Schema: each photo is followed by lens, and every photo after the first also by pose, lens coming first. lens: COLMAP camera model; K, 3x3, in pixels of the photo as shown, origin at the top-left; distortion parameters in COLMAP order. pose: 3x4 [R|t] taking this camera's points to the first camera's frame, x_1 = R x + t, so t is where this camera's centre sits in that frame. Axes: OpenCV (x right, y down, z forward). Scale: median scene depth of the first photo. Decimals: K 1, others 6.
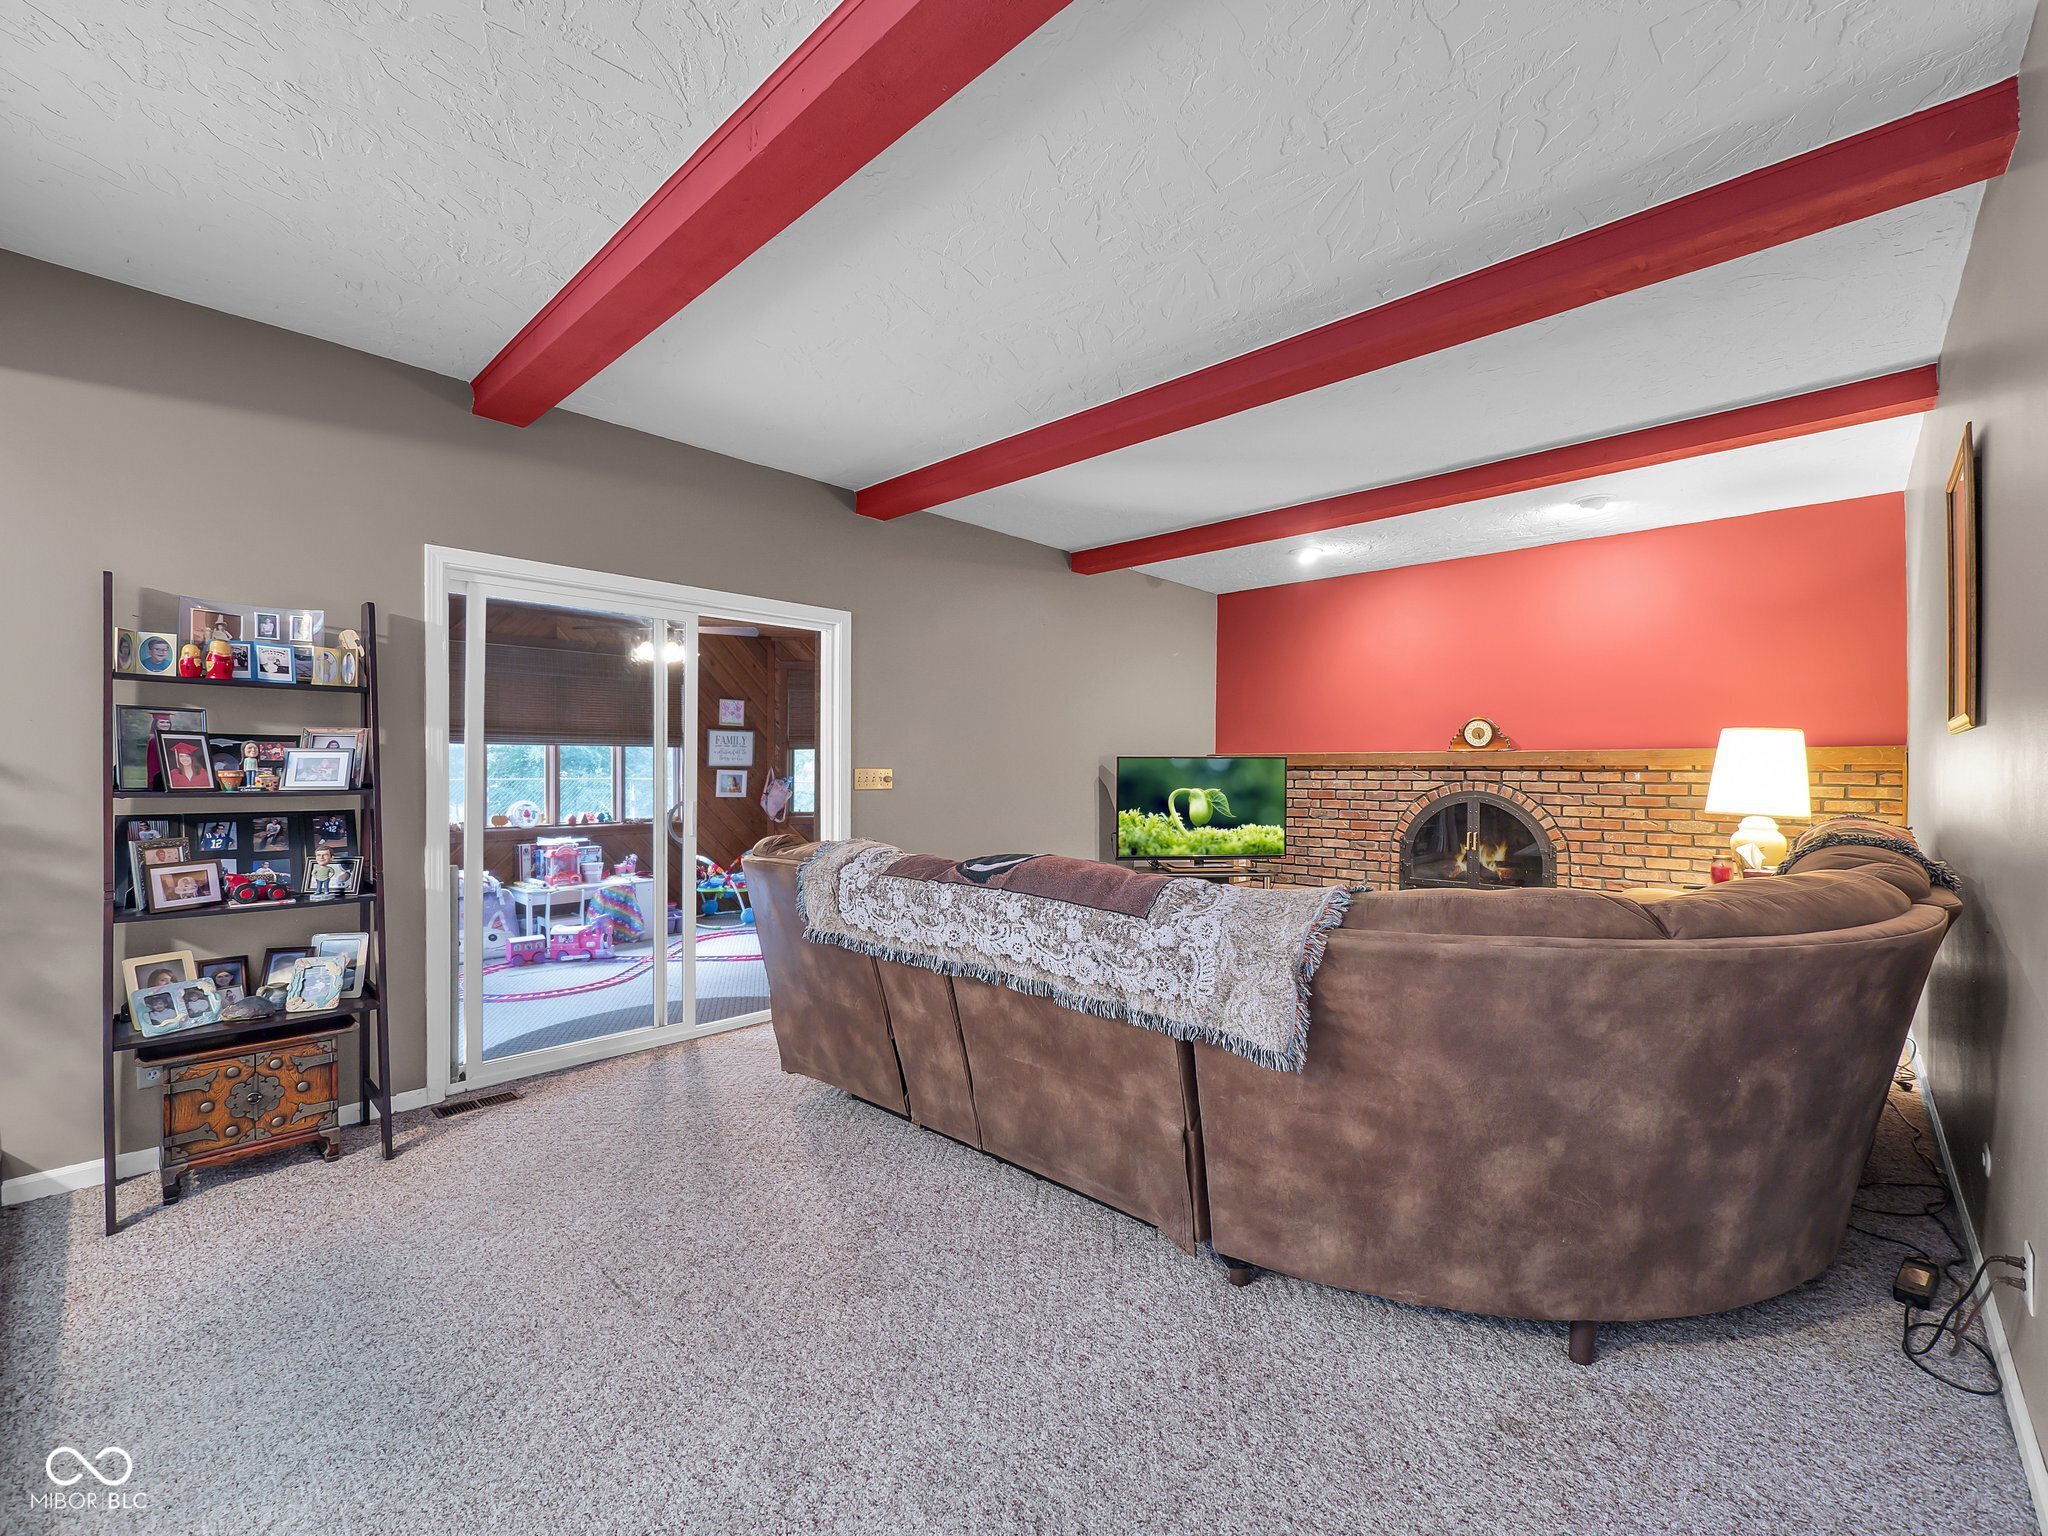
lens RADIAL K [[869.6, 0, 1024.0], [0, 869.6, 768.0], [0, 0, 1]] dist [-0.000480, -0.000026]
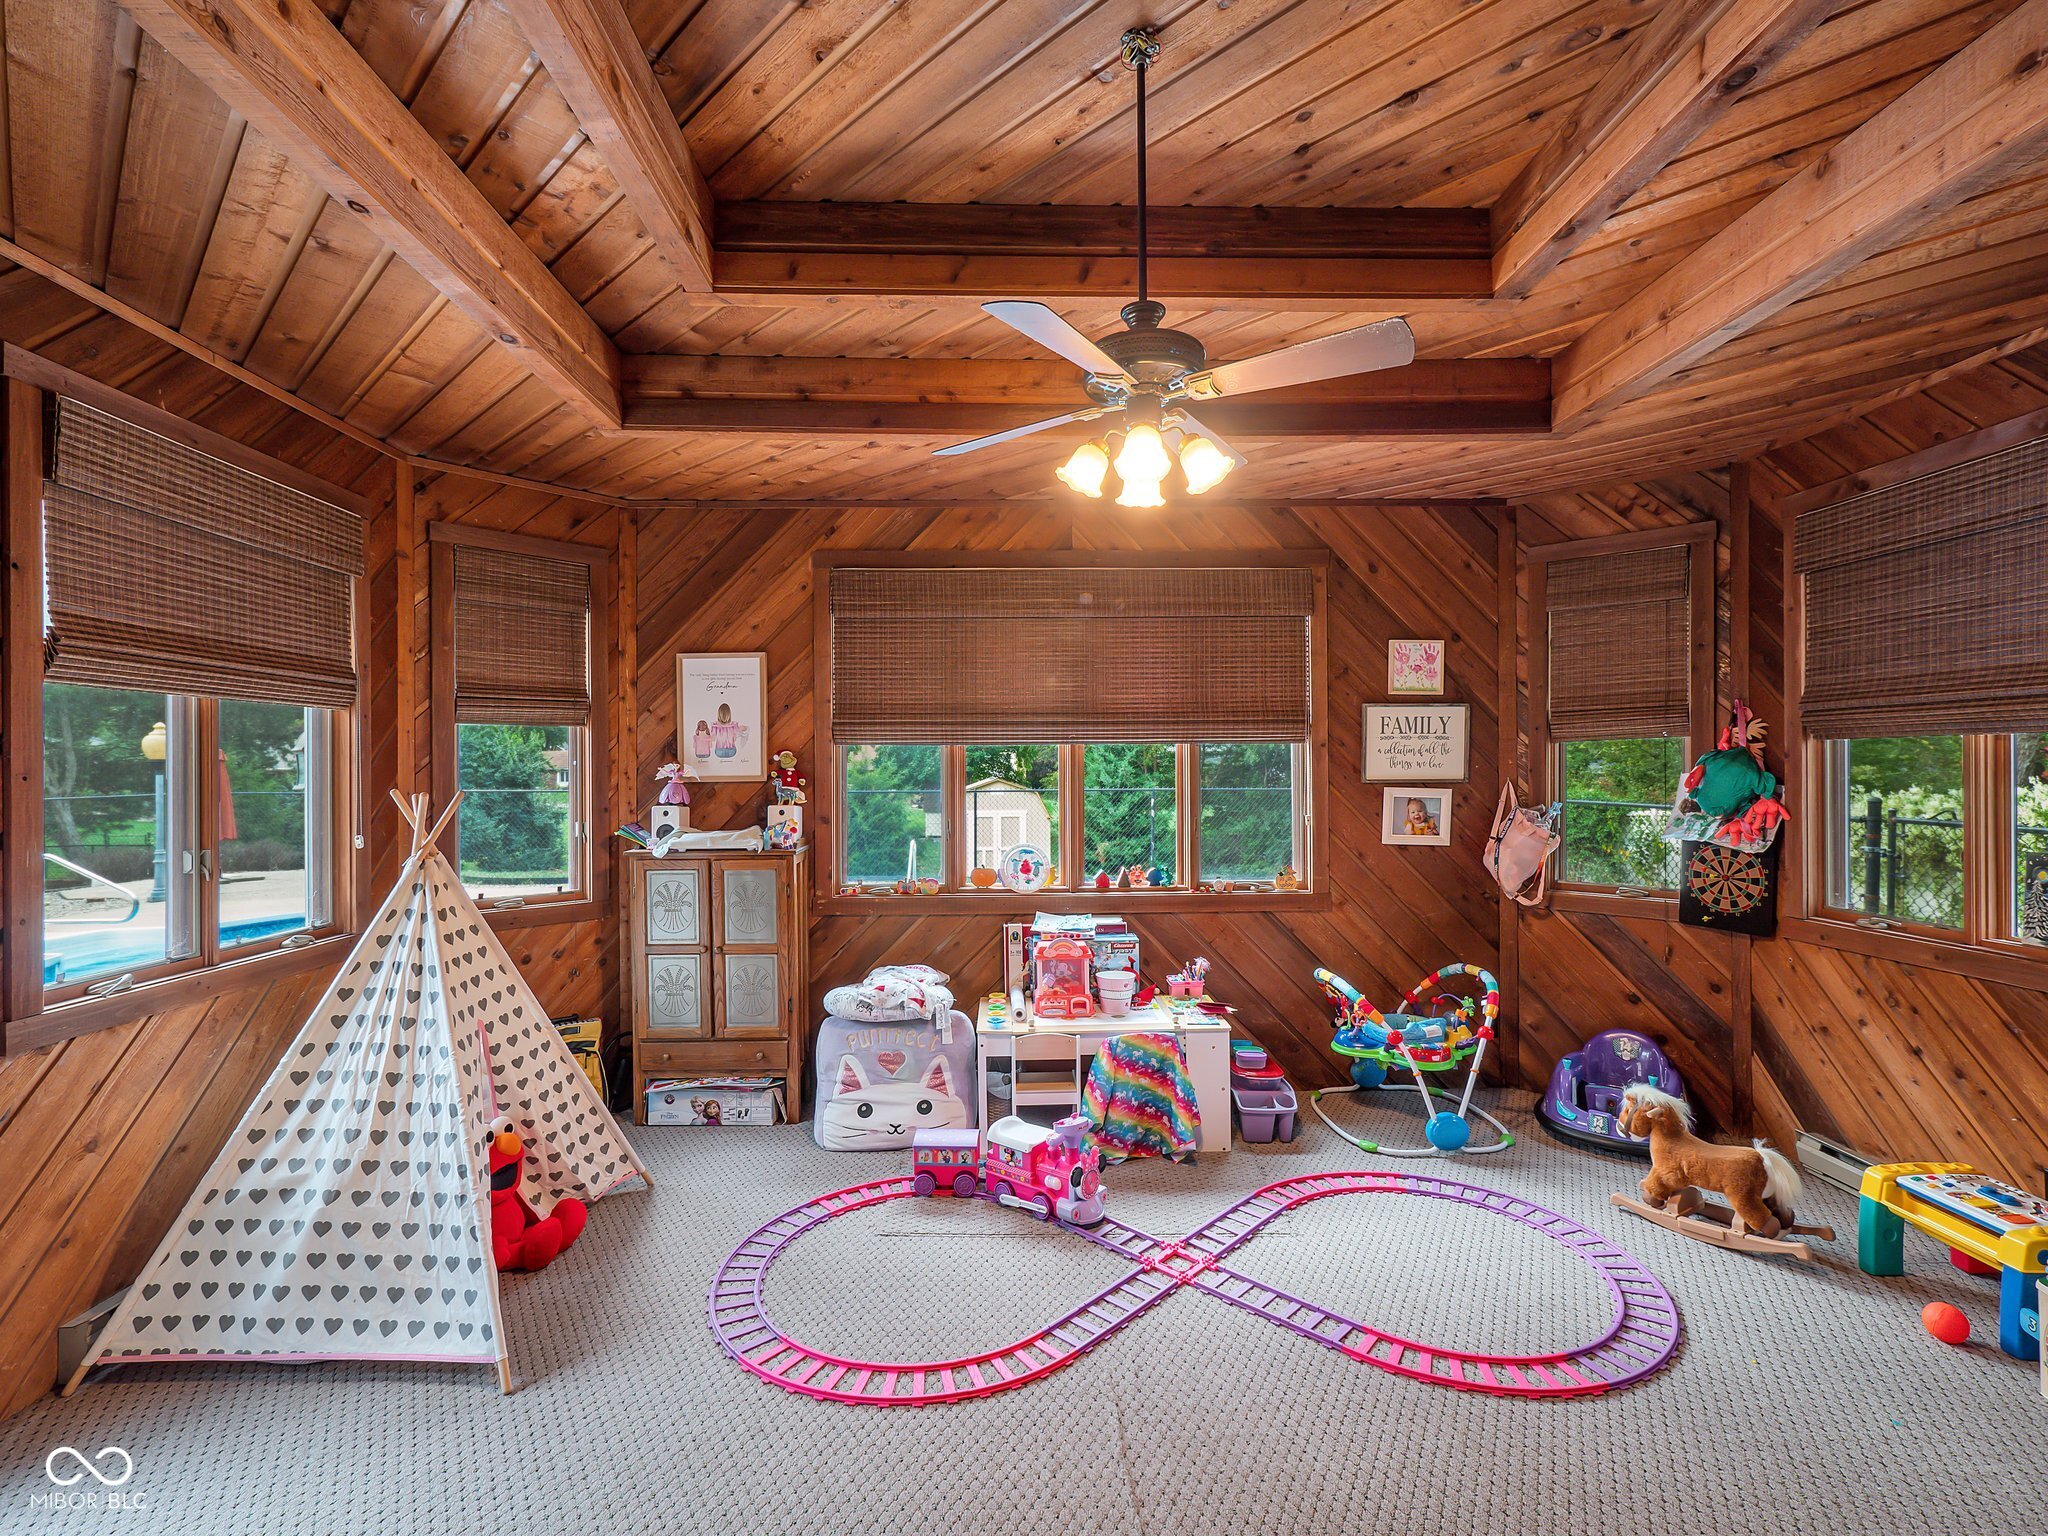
lens RADIAL K [[917.0, 0, 1024.0], [0, 917.0, 768.0], [0, 0, 1]] dist [0.000871, 0.000071]
pose [[0.695154, -0.006604, -0.718830, -0.142545], [0.004346, 0.999978, -0.004984, -0.007964], [0.718848, 0.000340, 0.695168, 0.567408]]
